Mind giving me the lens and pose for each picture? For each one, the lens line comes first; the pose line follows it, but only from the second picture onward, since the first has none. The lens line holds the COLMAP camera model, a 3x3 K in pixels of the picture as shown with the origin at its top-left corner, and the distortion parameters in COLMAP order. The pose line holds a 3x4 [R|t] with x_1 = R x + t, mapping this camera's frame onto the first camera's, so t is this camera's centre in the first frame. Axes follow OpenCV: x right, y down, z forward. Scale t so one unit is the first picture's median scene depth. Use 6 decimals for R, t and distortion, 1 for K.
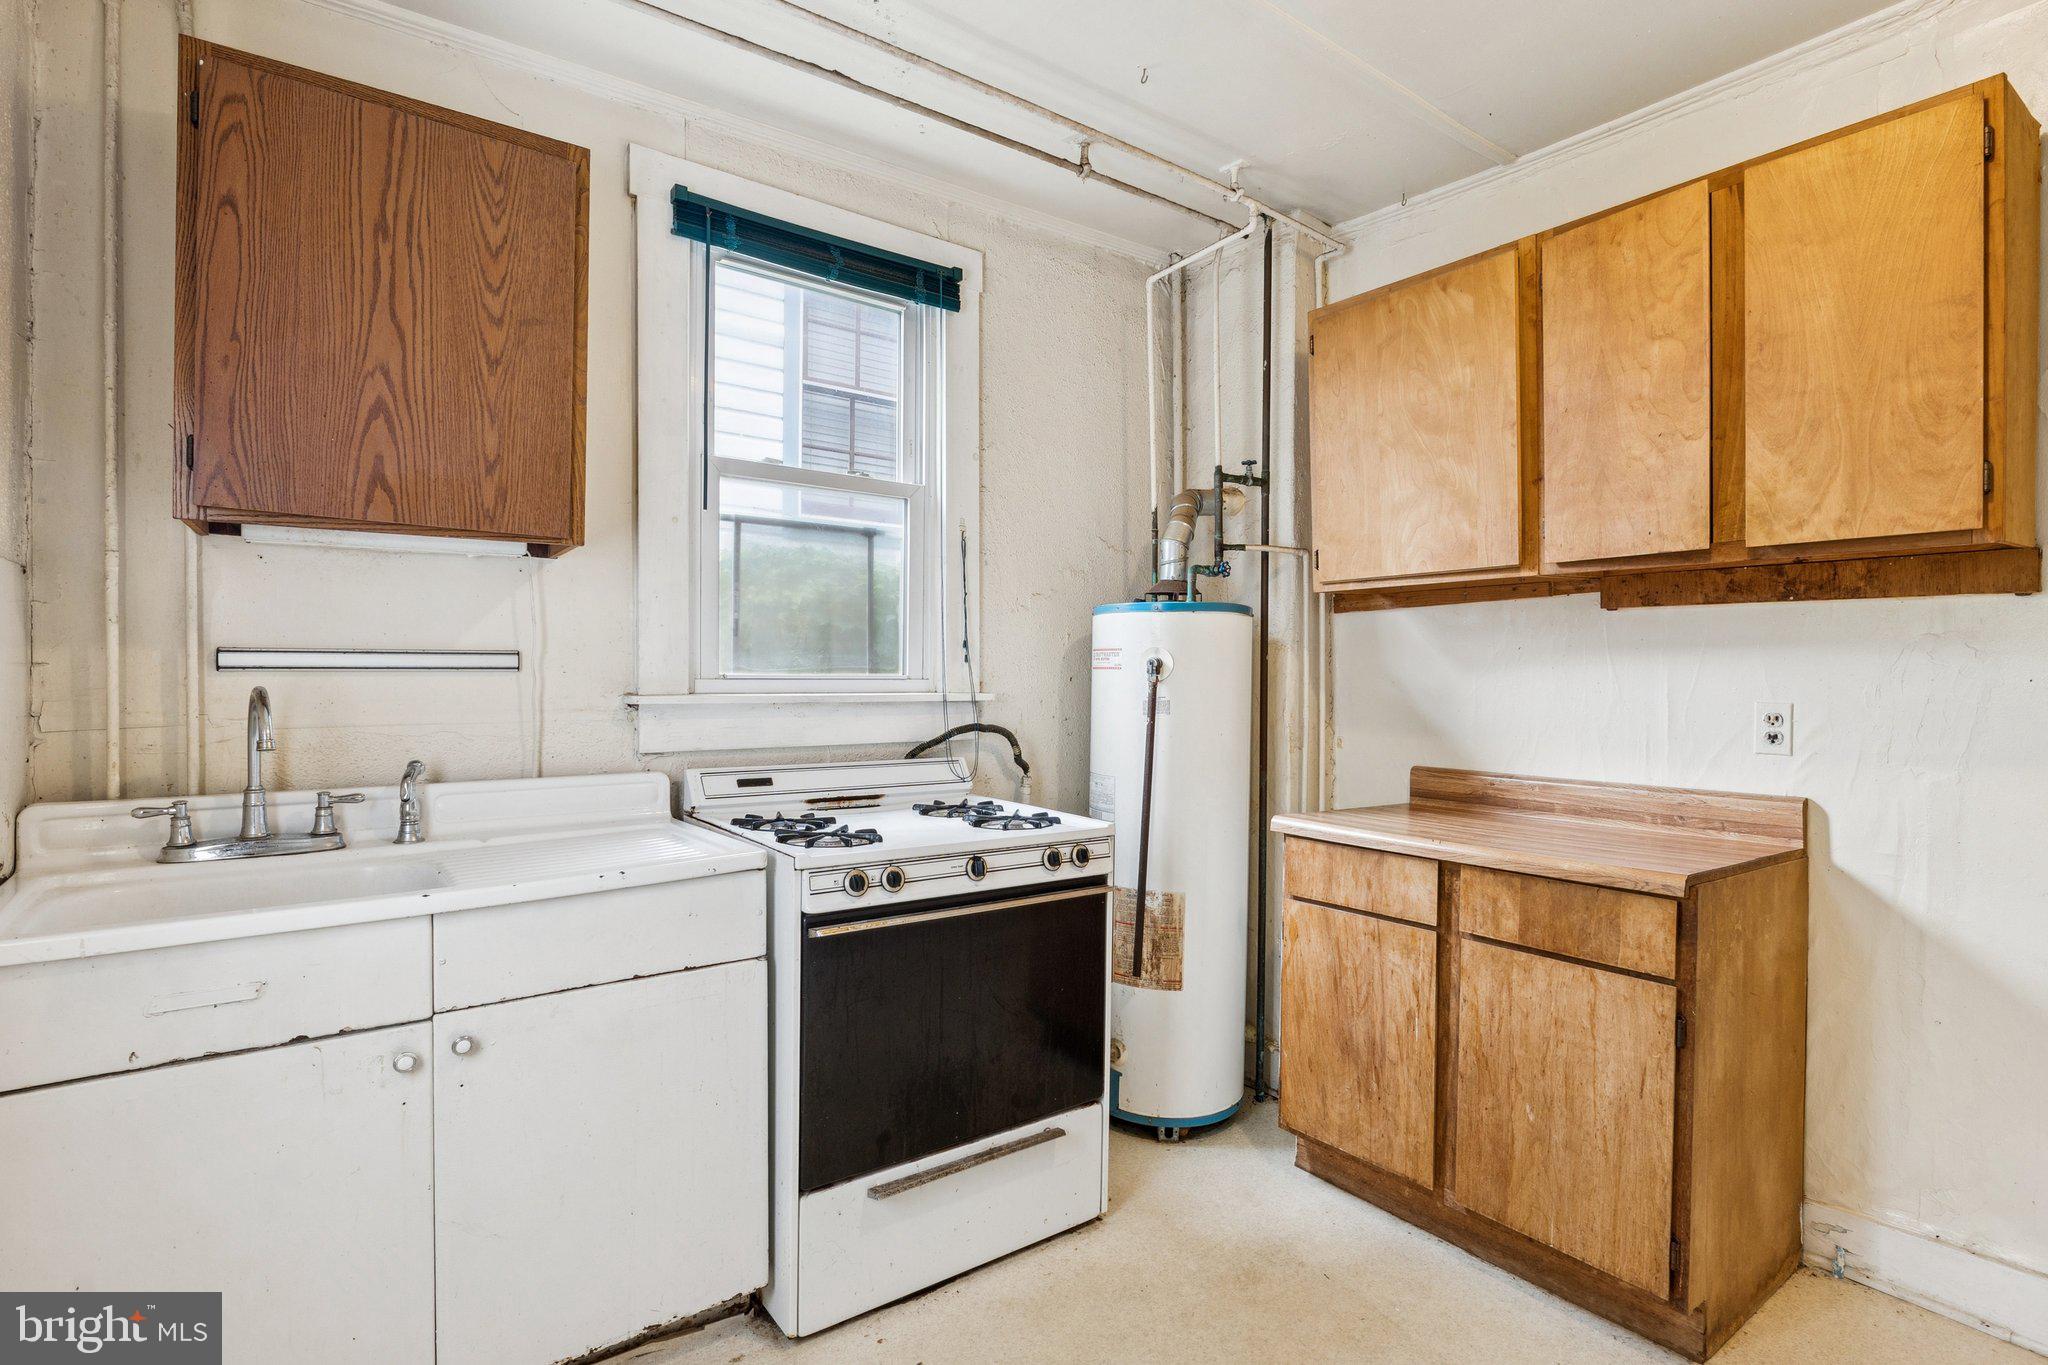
lens RADIAL K [[983.7, 0, 1029.4], [0, 983.7, 693.2], [0, 0, 1]] dist [-0.013674, 0.000017]
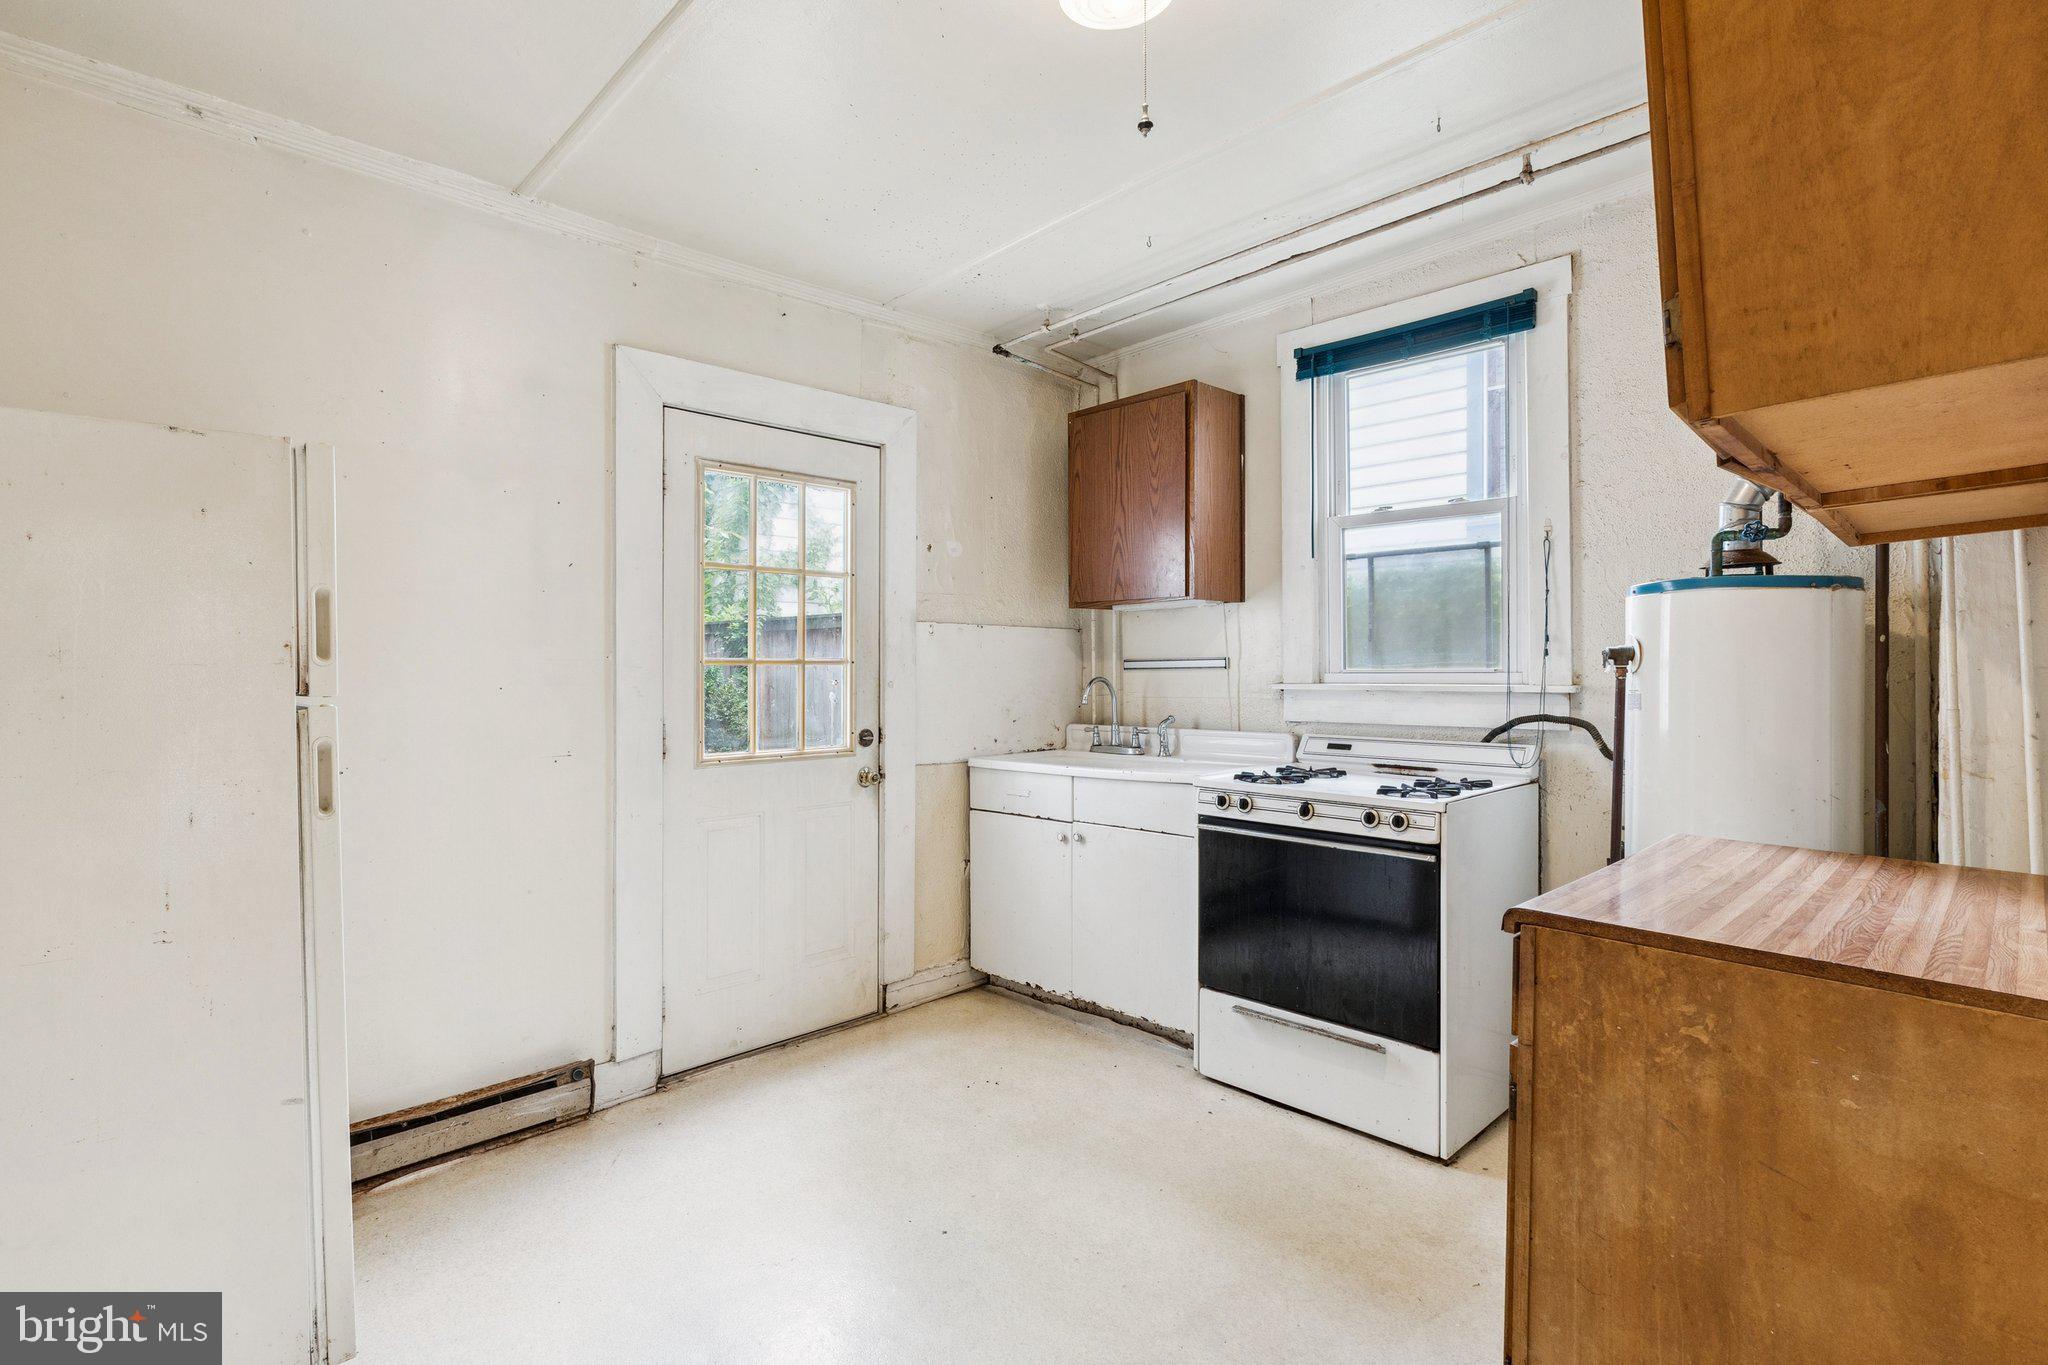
lens RADIAL K [[983.7, 0, 1030.8], [0, 983.7, 675.6], [0, 0, 1]] dist [-0.013674, 0.000017]
pose [[0.147820, -0.002577, -0.989011, 1.048517], [-0.014968, 0.999876, -0.004842, 0.002868], [0.988901, 0.015519, 0.147764, 0.358990]]
